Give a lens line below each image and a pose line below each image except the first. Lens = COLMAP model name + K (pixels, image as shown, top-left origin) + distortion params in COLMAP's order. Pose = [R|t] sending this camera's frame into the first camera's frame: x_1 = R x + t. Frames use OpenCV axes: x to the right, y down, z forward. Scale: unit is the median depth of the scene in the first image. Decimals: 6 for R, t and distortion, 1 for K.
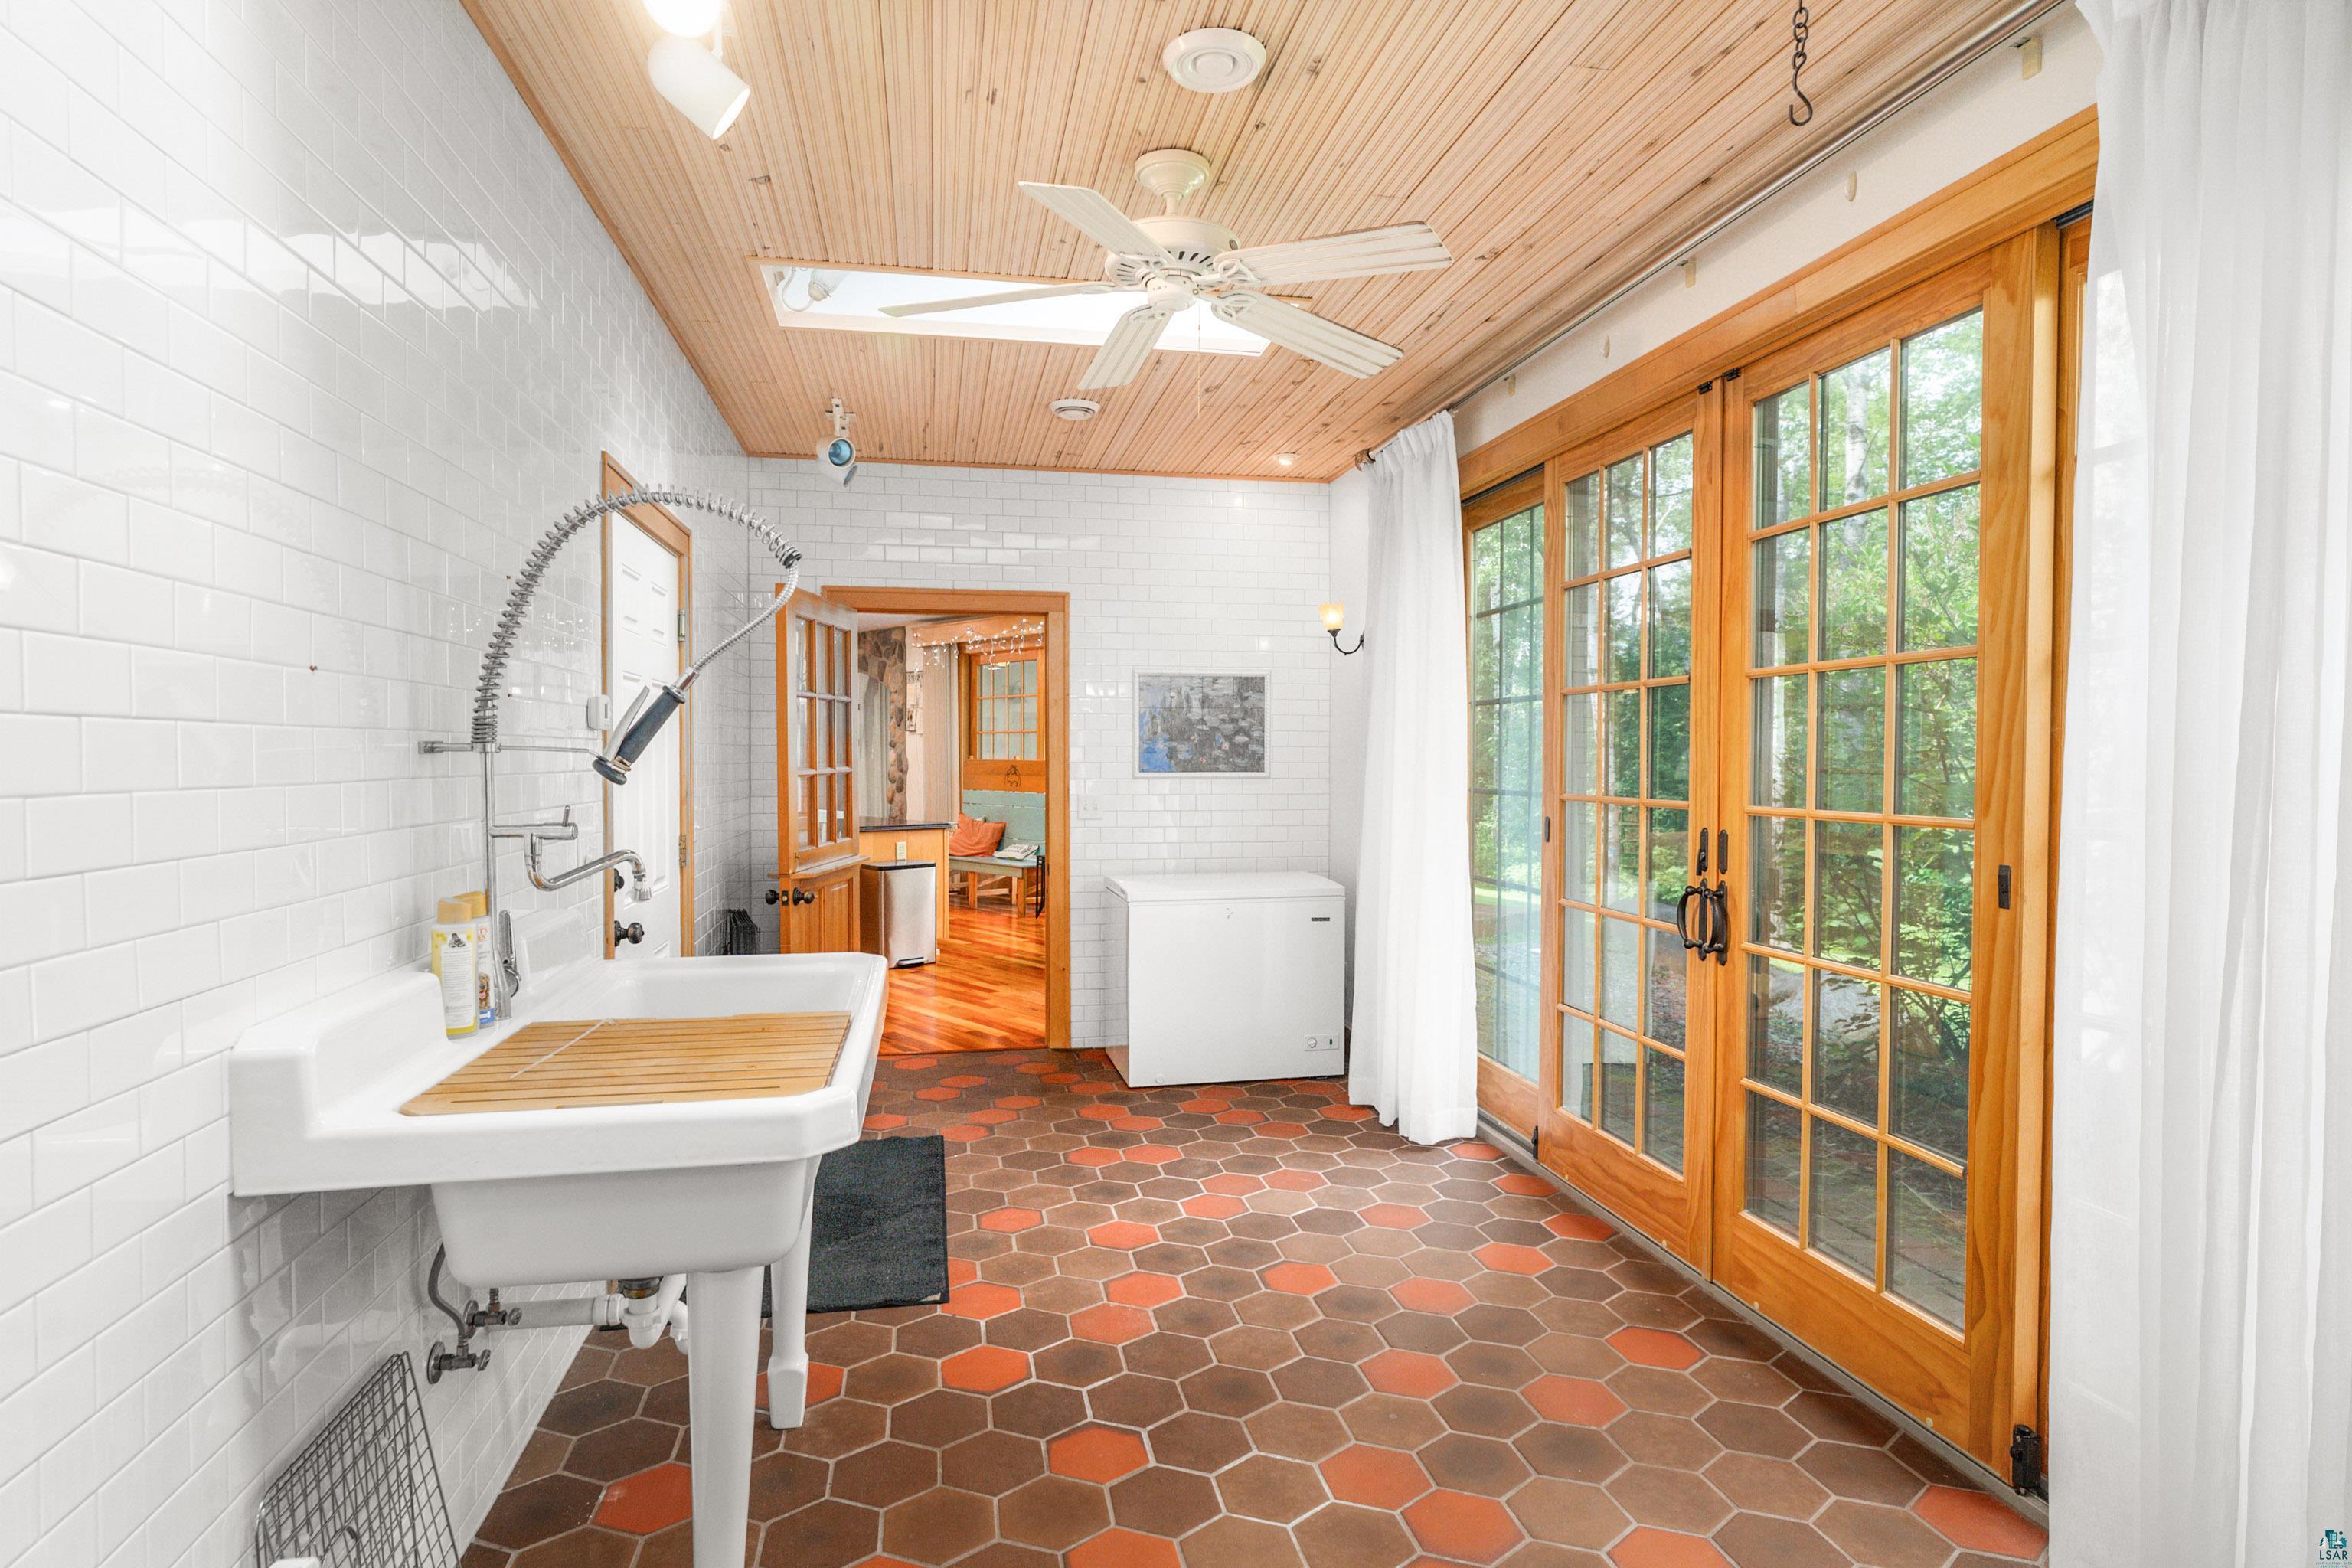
lens RADIAL K [[1249.5, 0, 1183.6], [0, 1249.5, 772.0], [0, 0, 1]] dist [-0.002042, -0.000405]
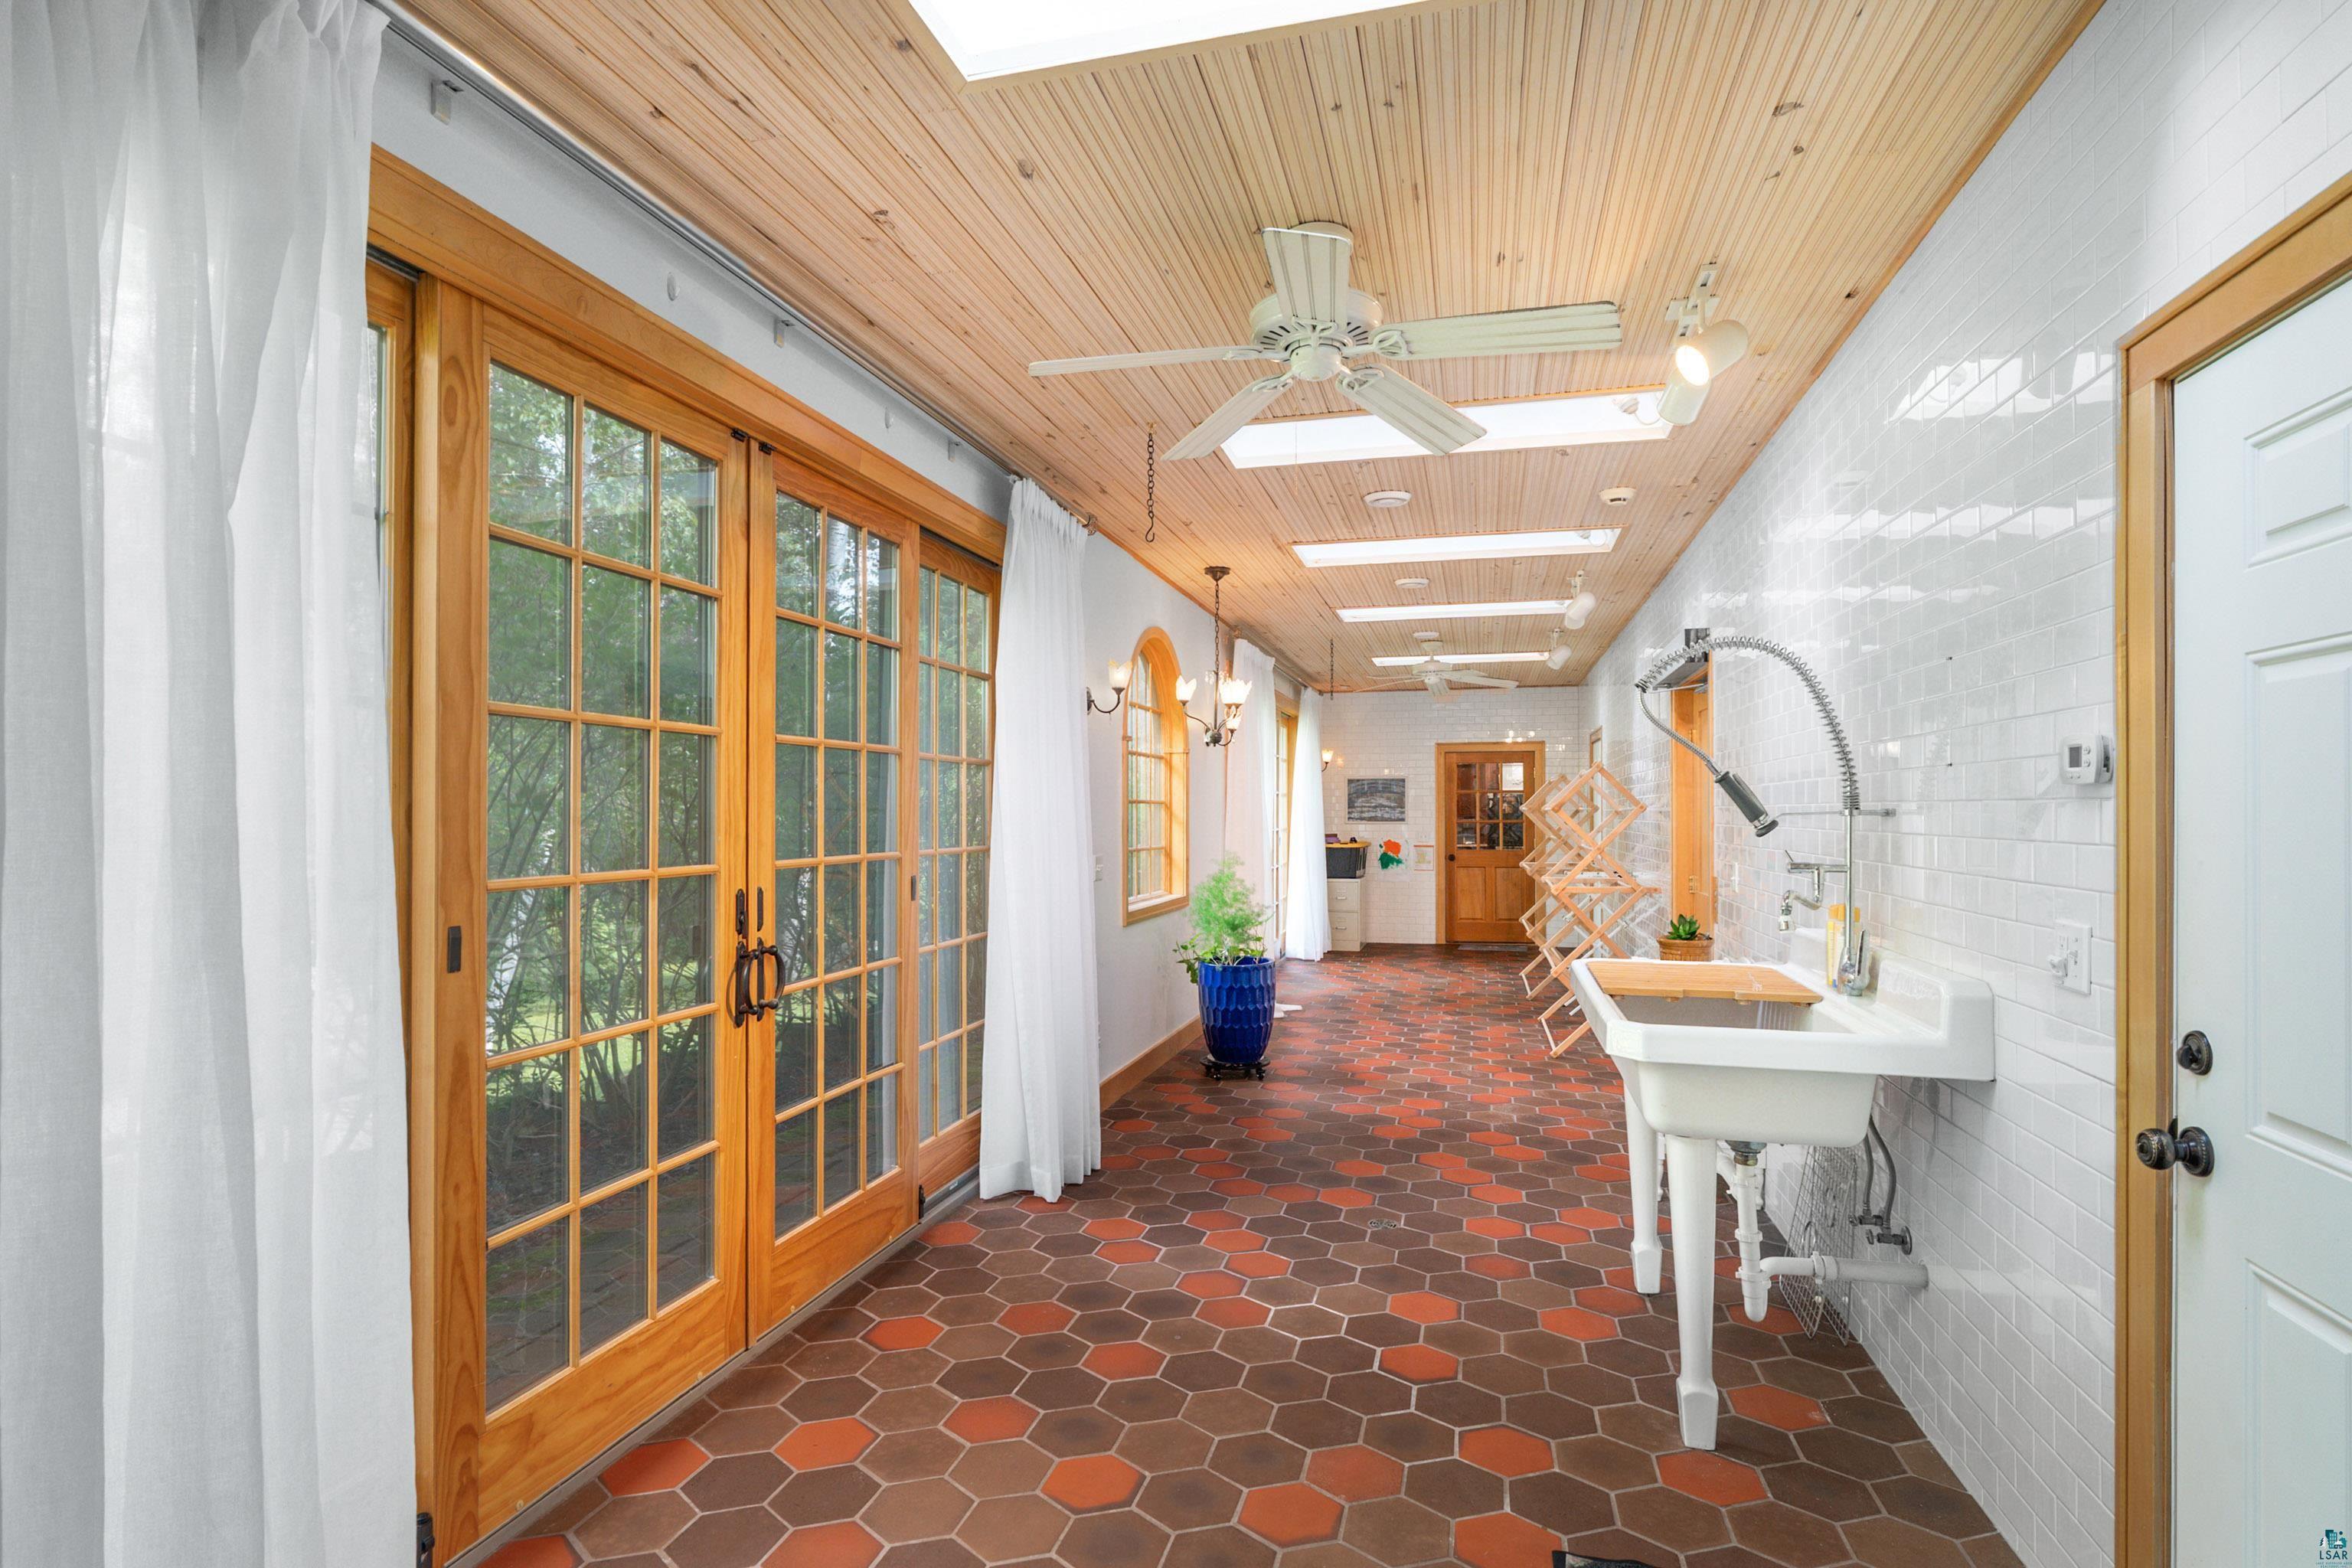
lens RADIAL K [[1148.3, 0, 1176.0], [0, 1148.3, 784.0], [0, 0, 1]] dist [0.000931, 0.000457]
pose [[-0.898353, 0.003703, 0.439259, -0.299828], [0.002789, 0.999992, -0.002726, -0.035841], [-0.439266, -0.001224, -0.898356, 1.779769]]
